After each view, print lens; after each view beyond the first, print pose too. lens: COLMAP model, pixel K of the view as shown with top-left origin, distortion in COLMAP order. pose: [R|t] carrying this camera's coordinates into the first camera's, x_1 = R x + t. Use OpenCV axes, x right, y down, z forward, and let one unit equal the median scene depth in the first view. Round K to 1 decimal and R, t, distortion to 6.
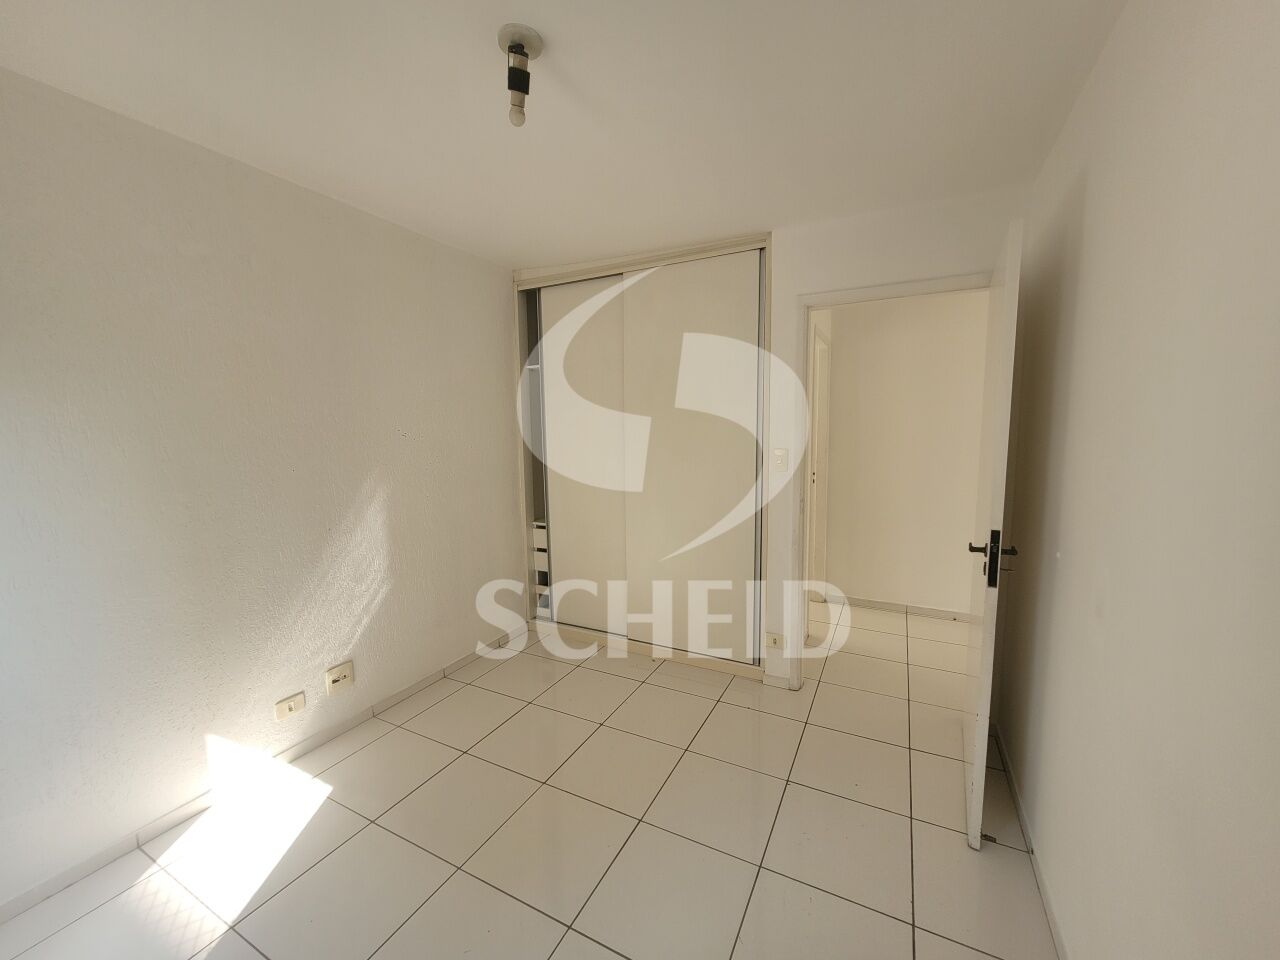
lens RADIAL K [[503.7, 0, 641.9], [0, 503.7, 481.8], [0, 0, 1]] dist [0.000183, -0.000039]
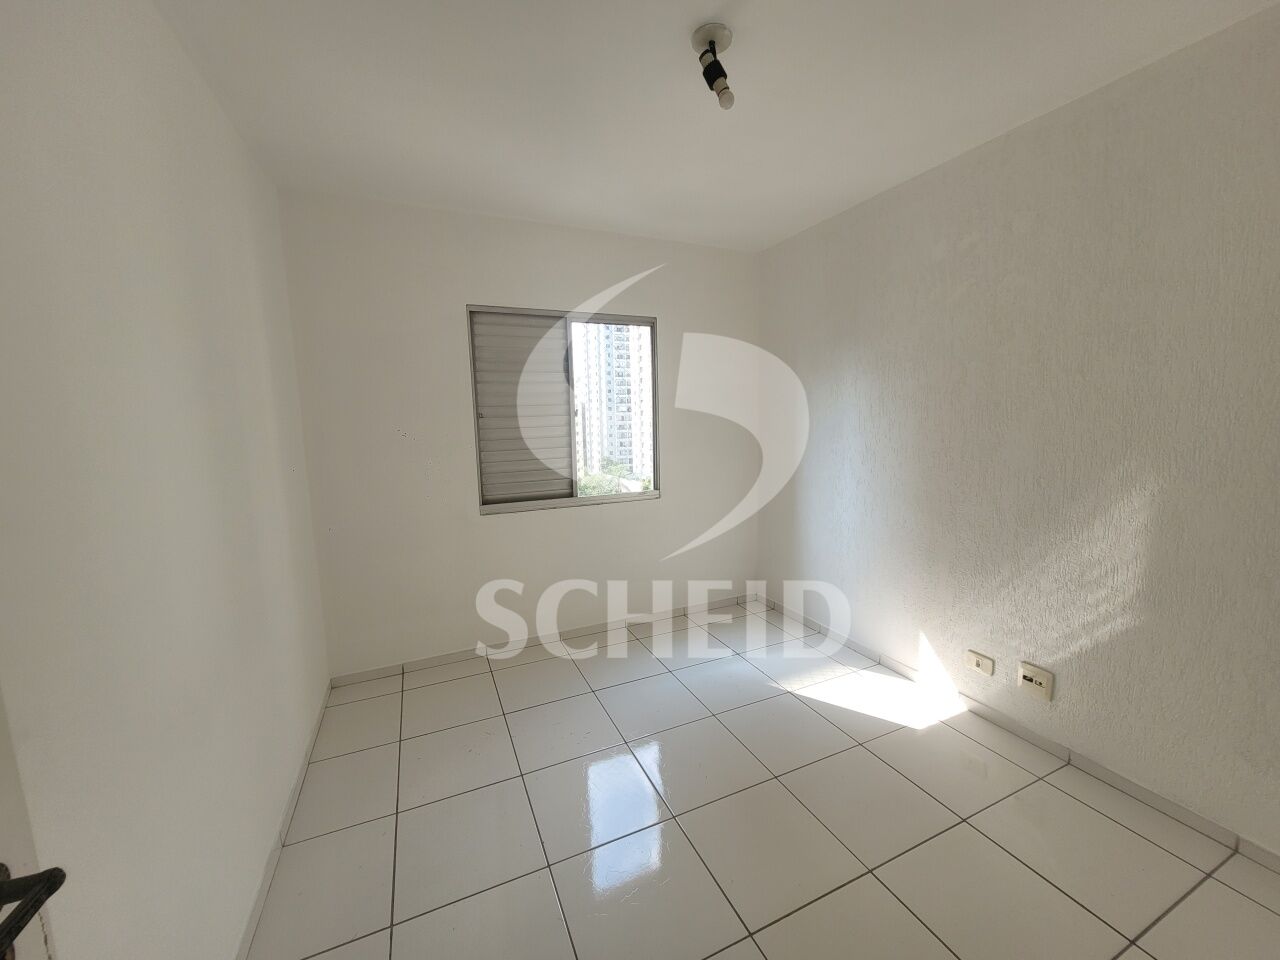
lens RADIAL K [[503.7, 0, 647.8], [0, 503.7, 481.7], [0, 0, 1]] dist [0.000183, -0.000039]
pose [[-0.640111, 0.122372, -0.758474, 0.429149], [-0.045797, 0.979400, 0.196666, -0.081699], [0.766916, 0.160624, -0.621321, 0.954860]]
